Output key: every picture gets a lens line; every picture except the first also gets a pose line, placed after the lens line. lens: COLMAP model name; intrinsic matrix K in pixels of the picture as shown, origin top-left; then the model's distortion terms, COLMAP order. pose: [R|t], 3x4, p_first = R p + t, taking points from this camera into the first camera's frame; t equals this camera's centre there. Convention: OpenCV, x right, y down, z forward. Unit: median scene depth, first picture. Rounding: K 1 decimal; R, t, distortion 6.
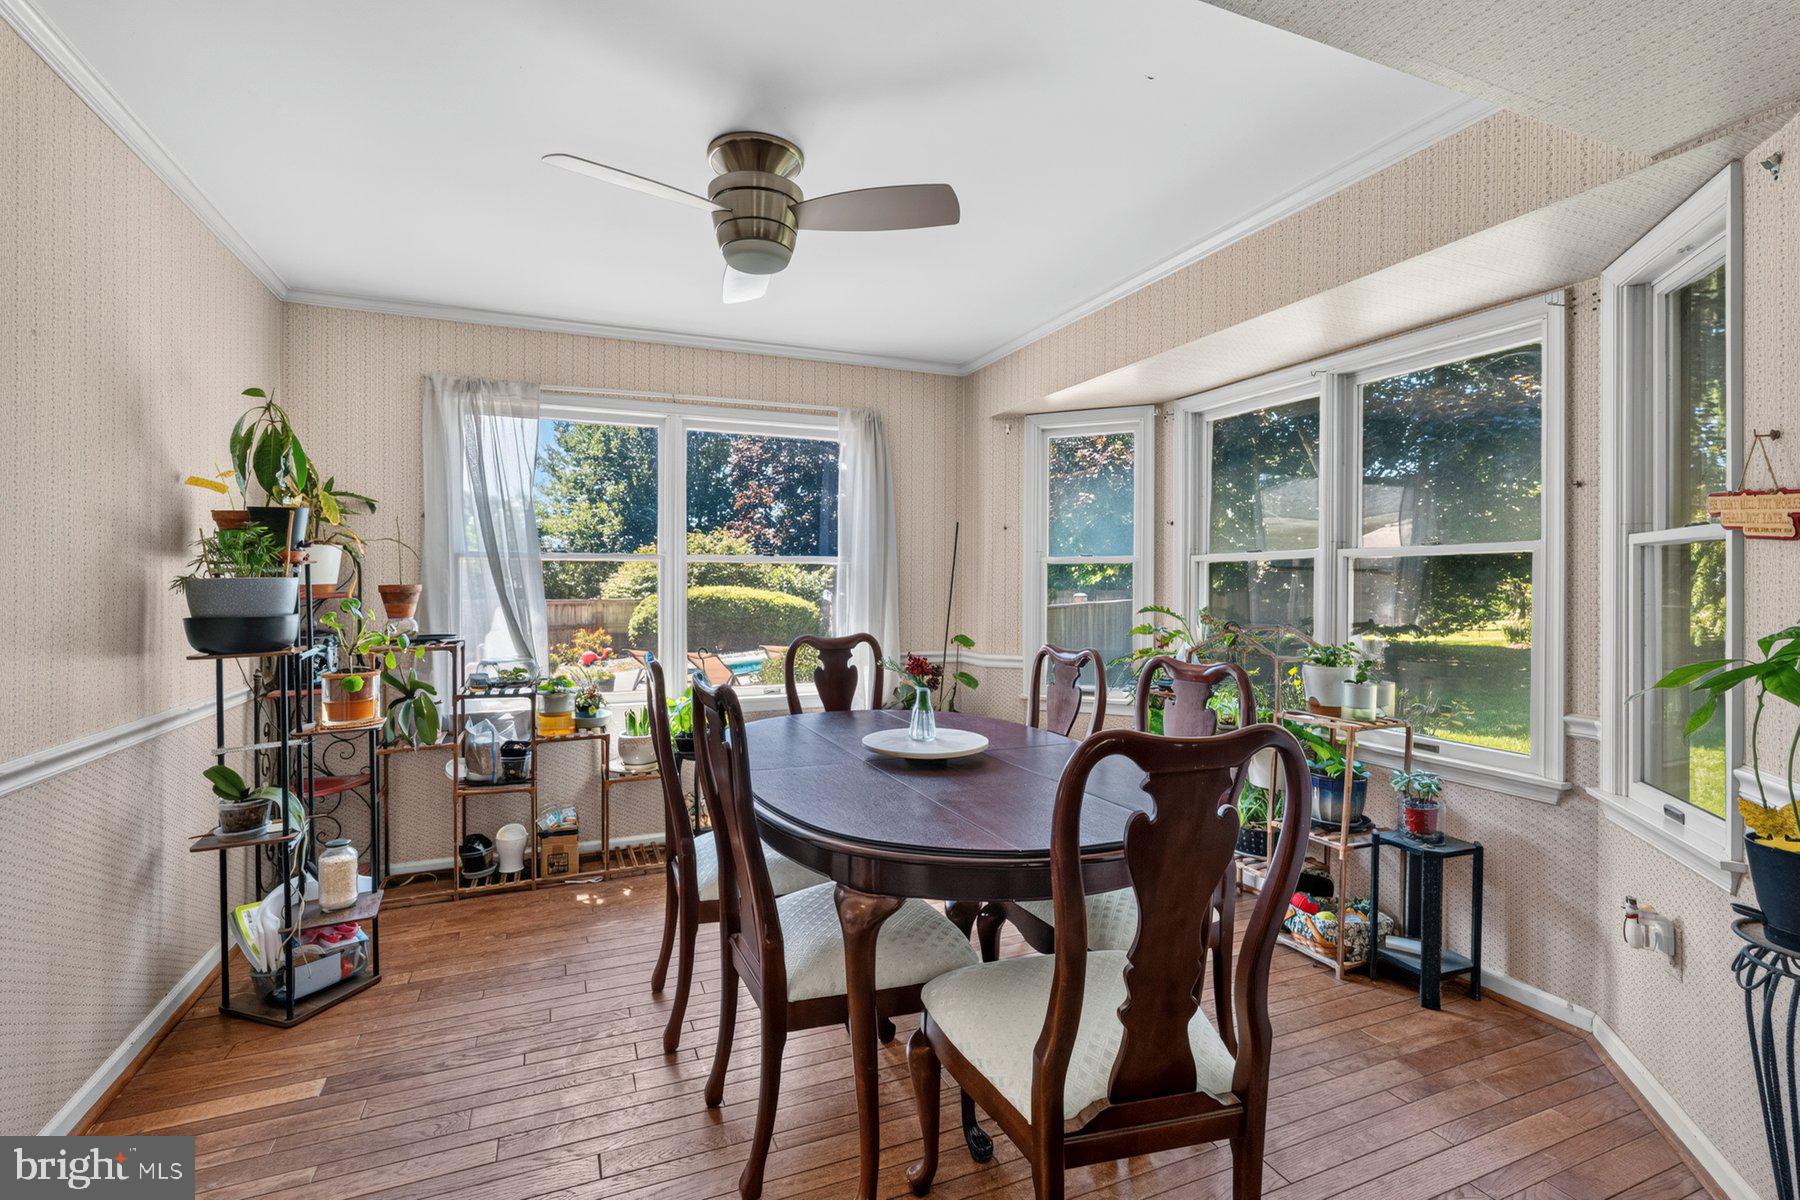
lens RADIAL K [[815.1, 0, 899.5], [0, 815.1, 584.1], [0, 0, 1]] dist [-0.003563, -0.000584]
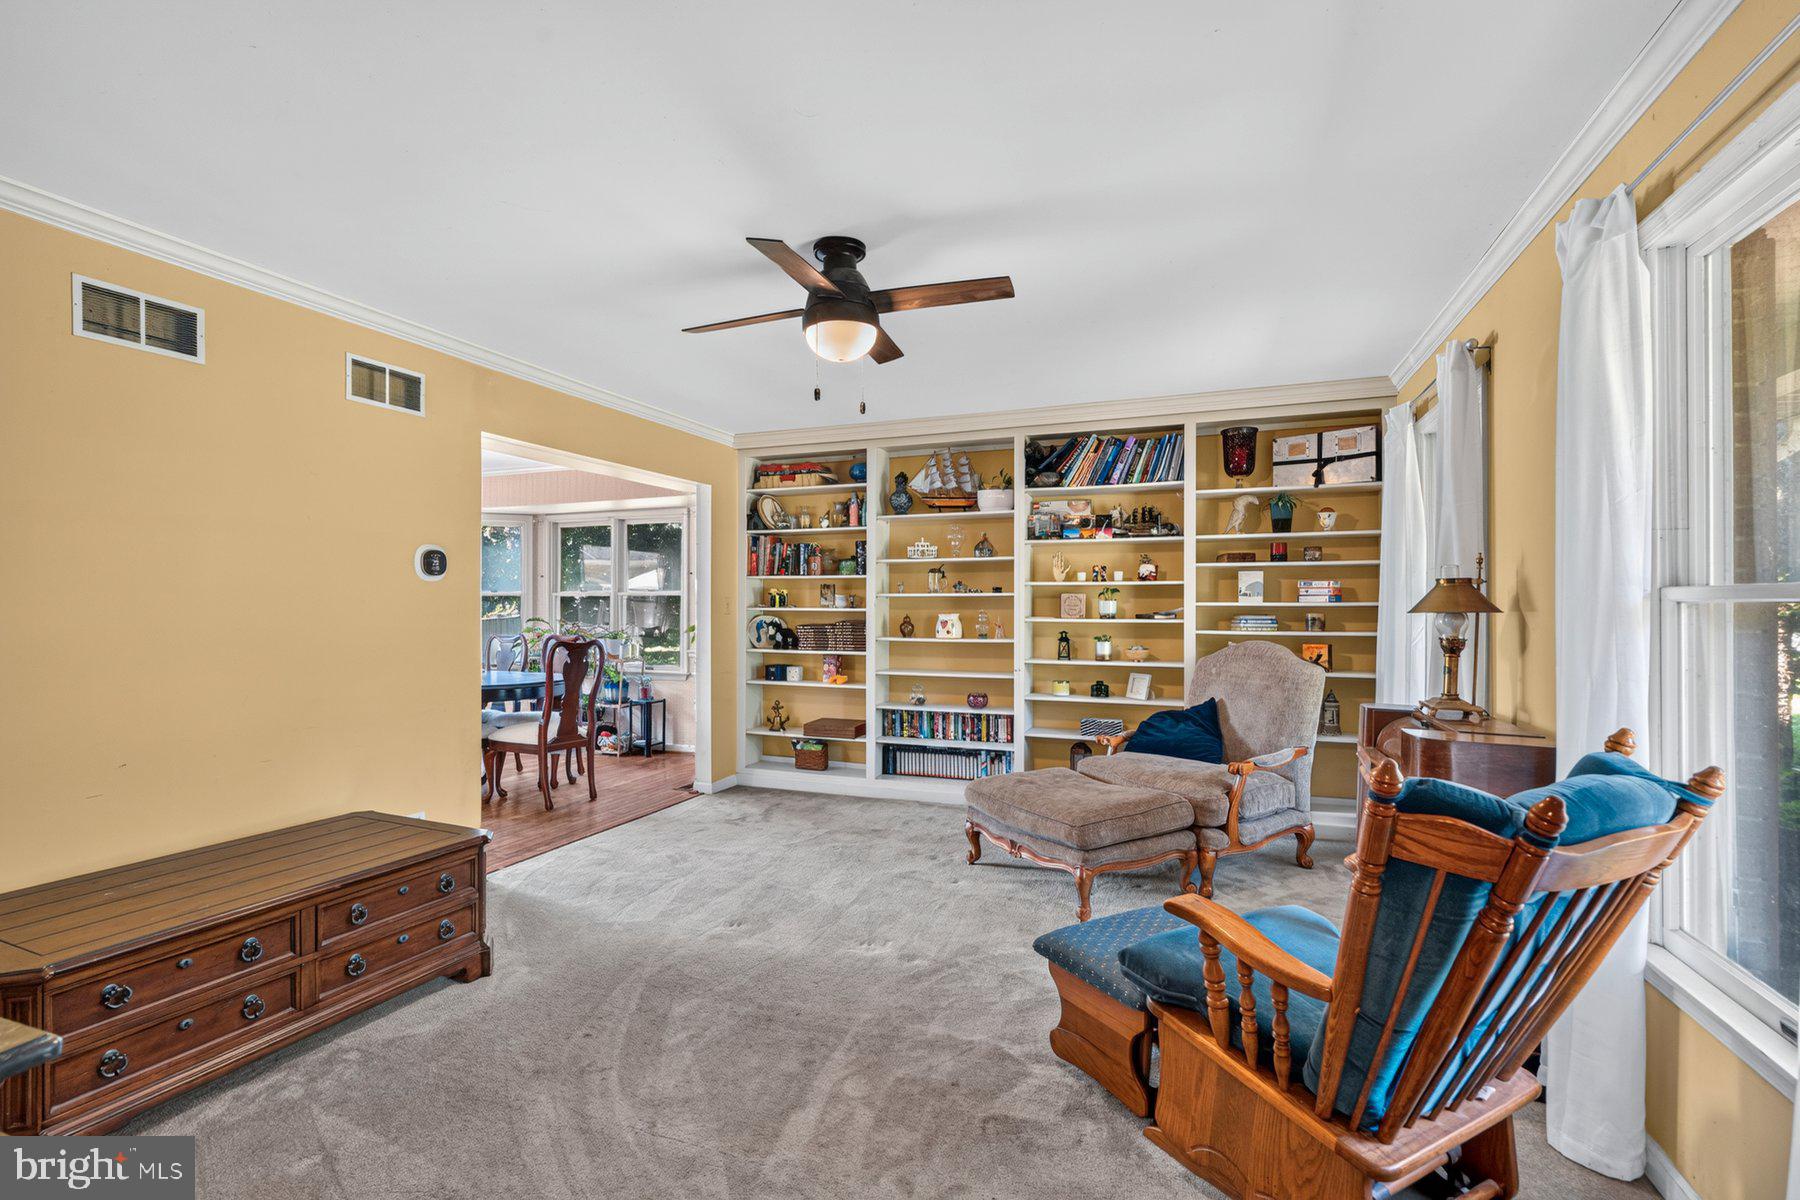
lens RADIAL K [[815.1, 0, 903.5], [0, 815.1, 605.1], [0, 0, 1]] dist [-0.003563, -0.000584]
pose [[0.688838, 0.002795, 0.724910, -0.697221], [0.005212, 0.999948, -0.008807, 0.022366], [-0.724897, 0.009845, 0.688787, -1.414954]]
